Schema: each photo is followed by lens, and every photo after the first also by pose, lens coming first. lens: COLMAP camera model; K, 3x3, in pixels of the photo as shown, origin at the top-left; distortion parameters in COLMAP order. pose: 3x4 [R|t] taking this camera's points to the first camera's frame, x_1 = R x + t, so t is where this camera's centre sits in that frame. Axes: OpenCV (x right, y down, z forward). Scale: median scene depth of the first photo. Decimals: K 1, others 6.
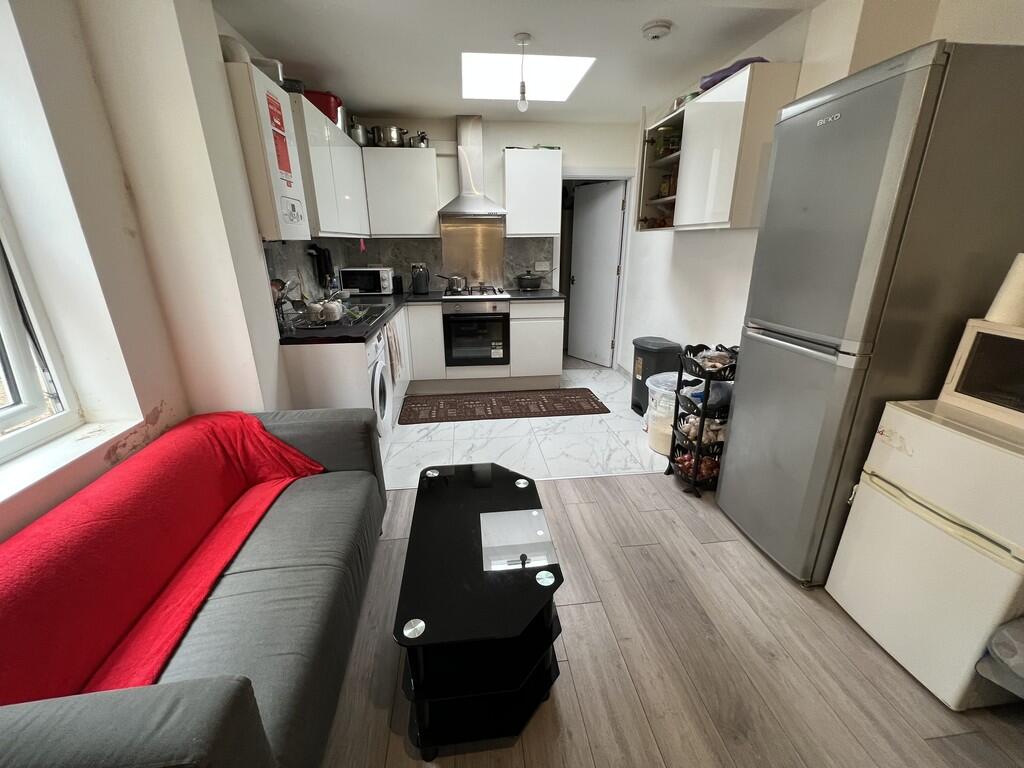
lens RADIAL K [[411.7, 0, 510.0], [0, 411.7, 379.9], [0, 0, 1]] dist [0.003318, -0.000393]
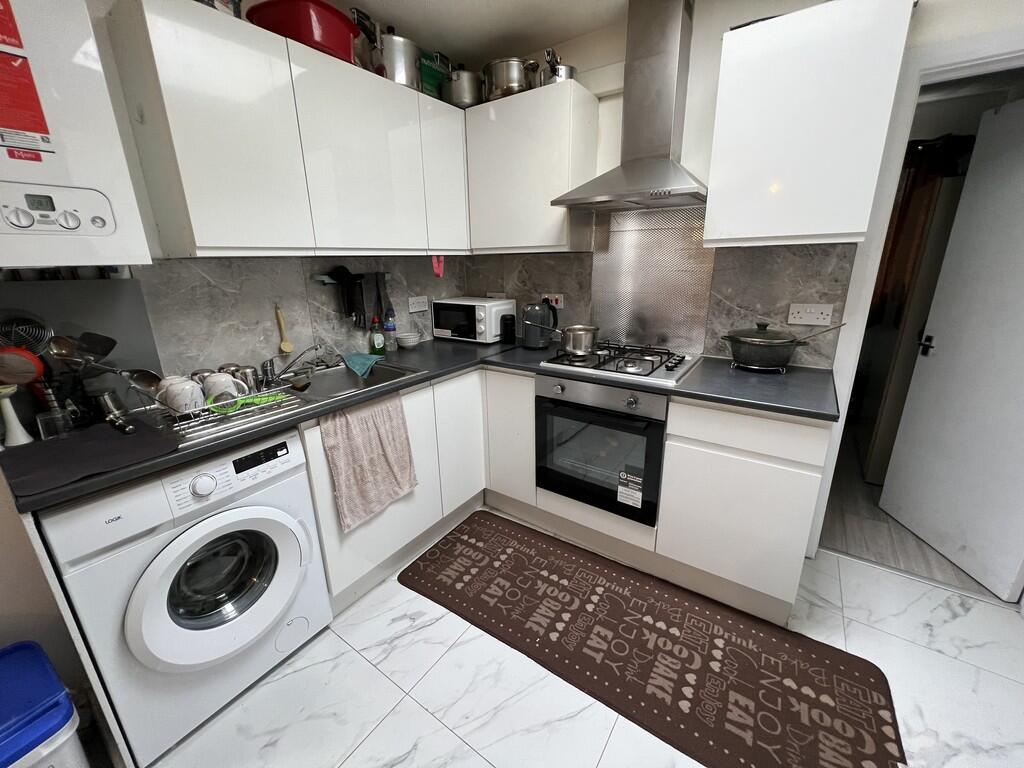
lens RADIAL K [[411.7, 0, 508.4], [0, 411.7, 382.3], [0, 0, 1]] dist [0.003318, -0.000393]
pose [[0.752487, 0.180329, -0.633439, 0.141029], [-0.195960, 0.979529, 0.046067, -0.191259], [0.628779, 0.089464, 0.772420, 0.561289]]
